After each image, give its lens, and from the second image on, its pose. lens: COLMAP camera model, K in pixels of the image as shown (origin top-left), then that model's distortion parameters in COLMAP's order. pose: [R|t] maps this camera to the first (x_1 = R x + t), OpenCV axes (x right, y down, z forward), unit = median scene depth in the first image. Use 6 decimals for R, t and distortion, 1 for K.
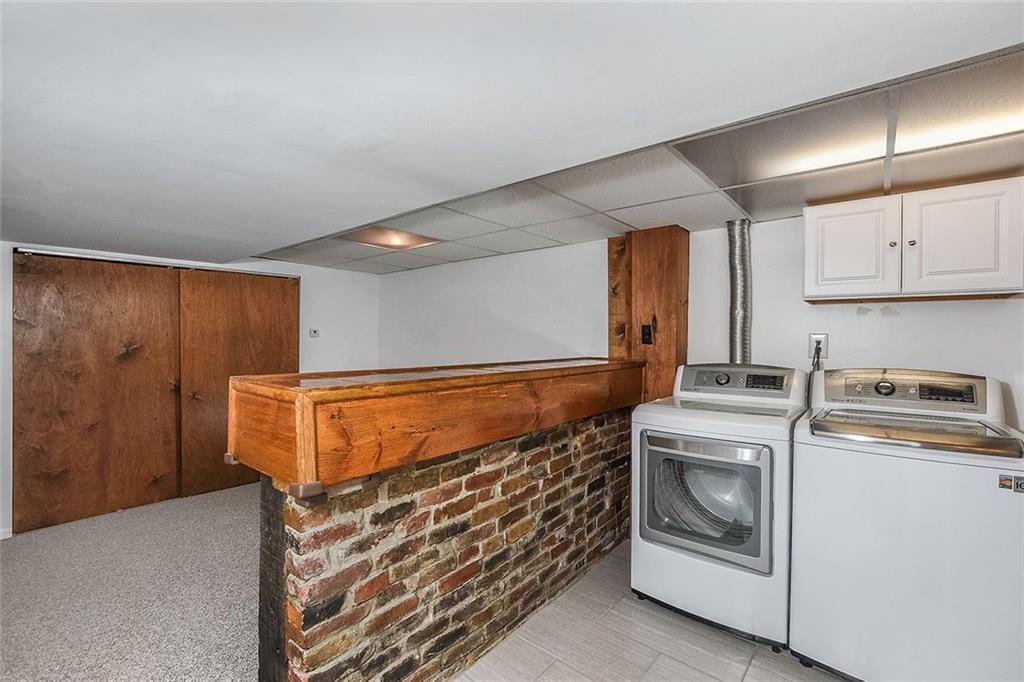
lens RADIAL K [[449.6, 0, 515.4], [0, 449.6, 340.9], [0, 0, 1]] dist [-0.021507, -0.000207]
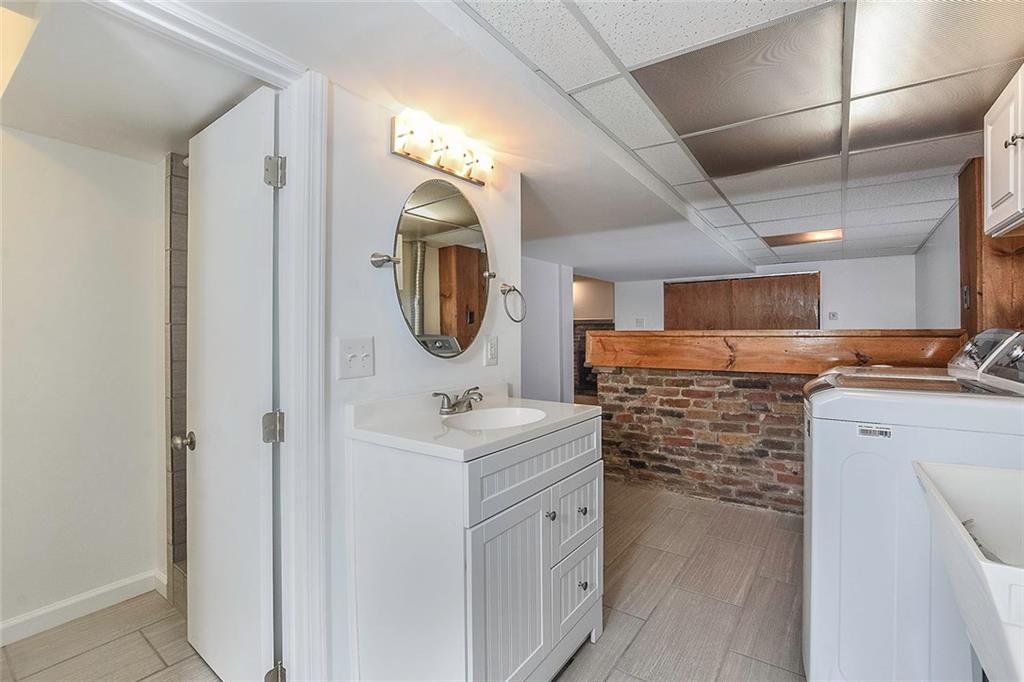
lens RADIAL K [[449.6, 0, 513.0], [0, 449.6, 338.7], [0, 0, 1]] dist [-0.021507, -0.000207]
pose [[0.077865, 0.000735, -0.996964, 1.602773], [-0.006441, 0.999979, 0.000234, 0.103576], [0.996943, 0.006403, 0.077868, 0.169738]]
